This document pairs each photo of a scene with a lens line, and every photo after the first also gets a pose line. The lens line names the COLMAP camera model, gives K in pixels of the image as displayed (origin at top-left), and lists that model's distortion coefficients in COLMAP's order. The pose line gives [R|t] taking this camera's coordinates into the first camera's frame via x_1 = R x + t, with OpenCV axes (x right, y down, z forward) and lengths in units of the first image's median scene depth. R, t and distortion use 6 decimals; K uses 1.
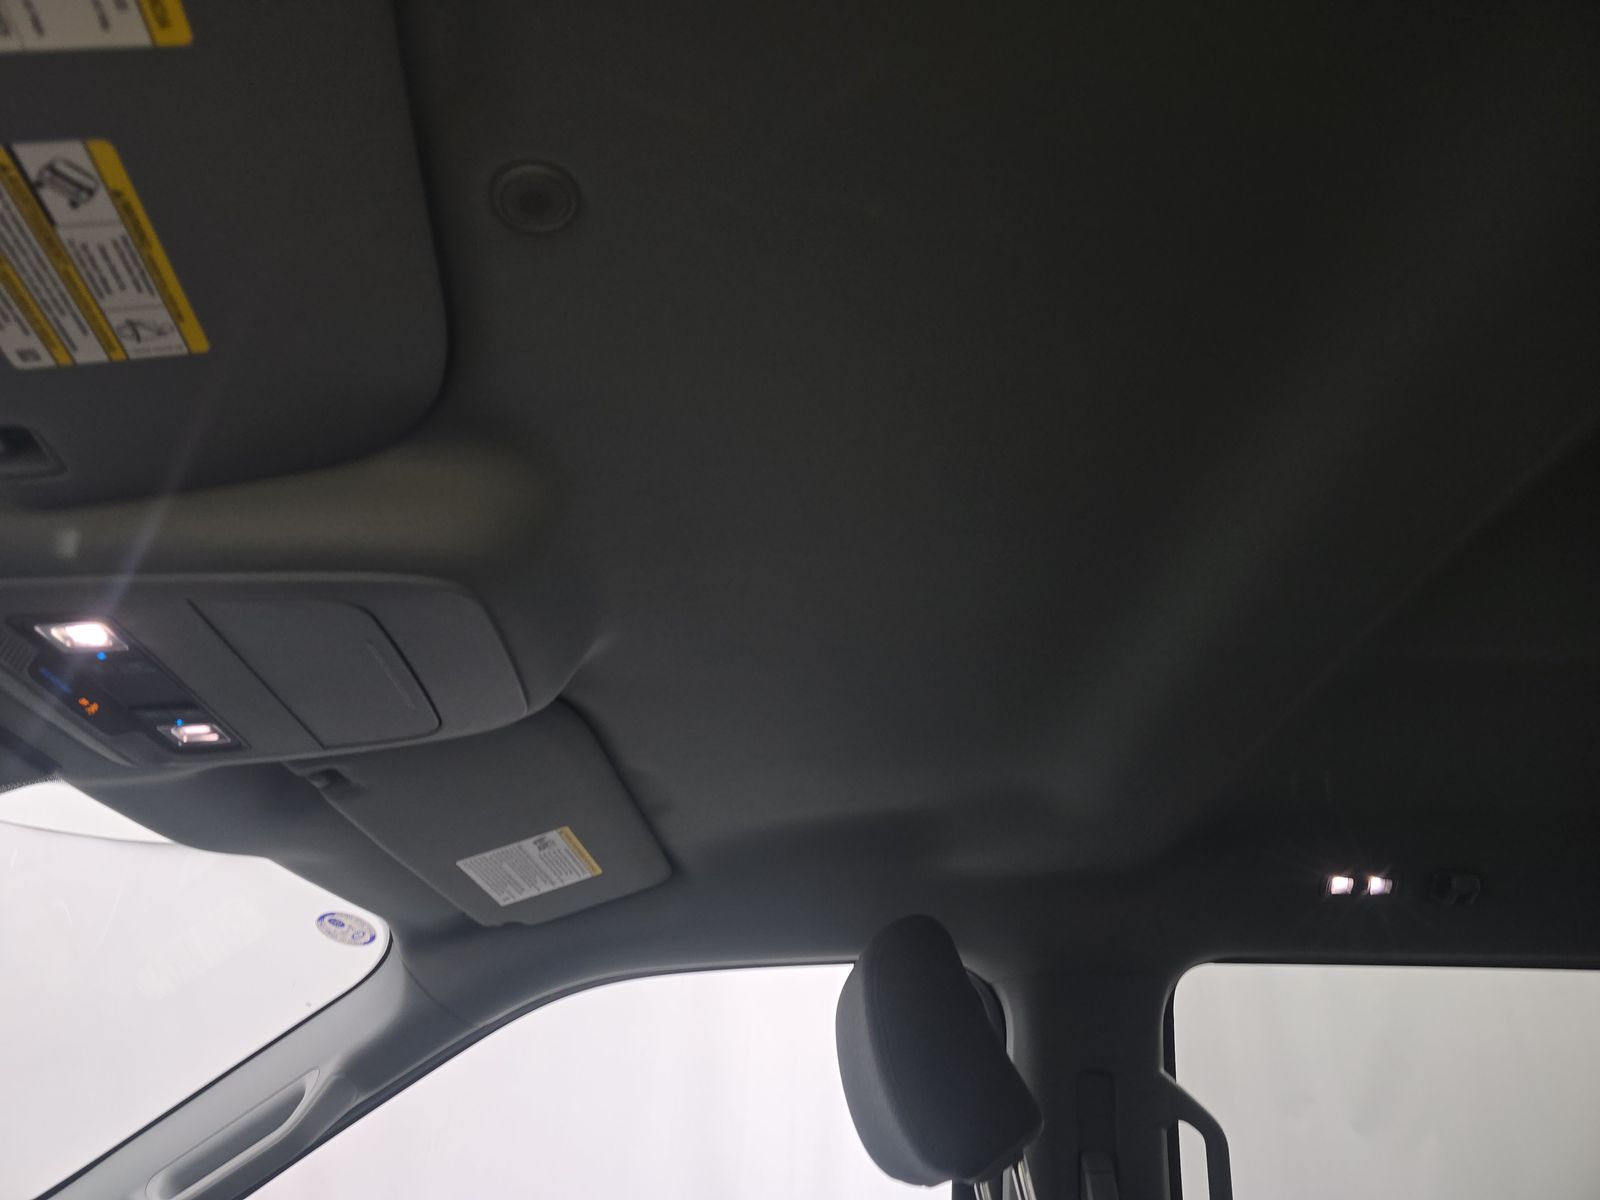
lens RADIAL K [[1078.1, 0, 801.6], [0, 1078.1, 607.5], [0, 0, 1]] dist [0.049963, -0.041784]
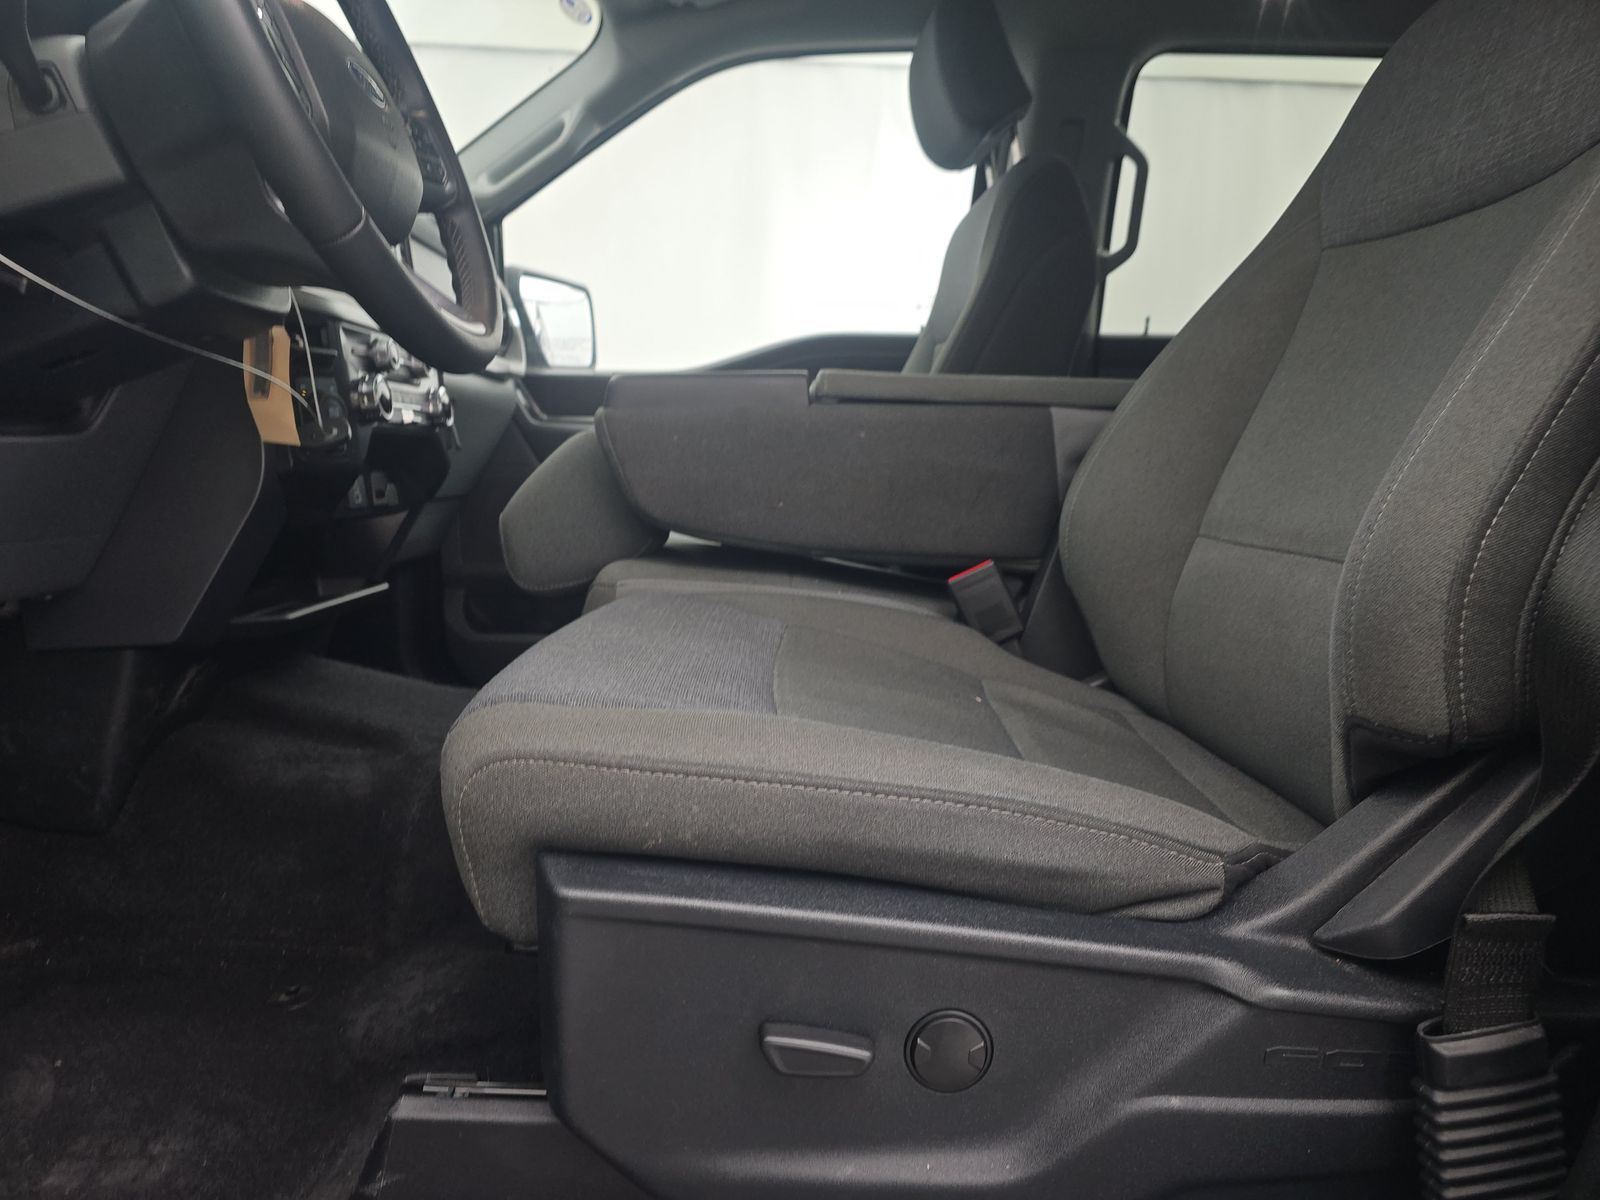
lens RADIAL K [[1123.4, 0, 803.6], [0, 1123.4, 592.3], [0, 0, 1]] dist [0.042841, -0.038052]
pose [[0.999824, 0.017761, -0.006074, -0.087537], [-0.010041, 0.779456, 0.626376, -0.049897], [0.015859, -0.626205, 0.779497, -0.653923]]
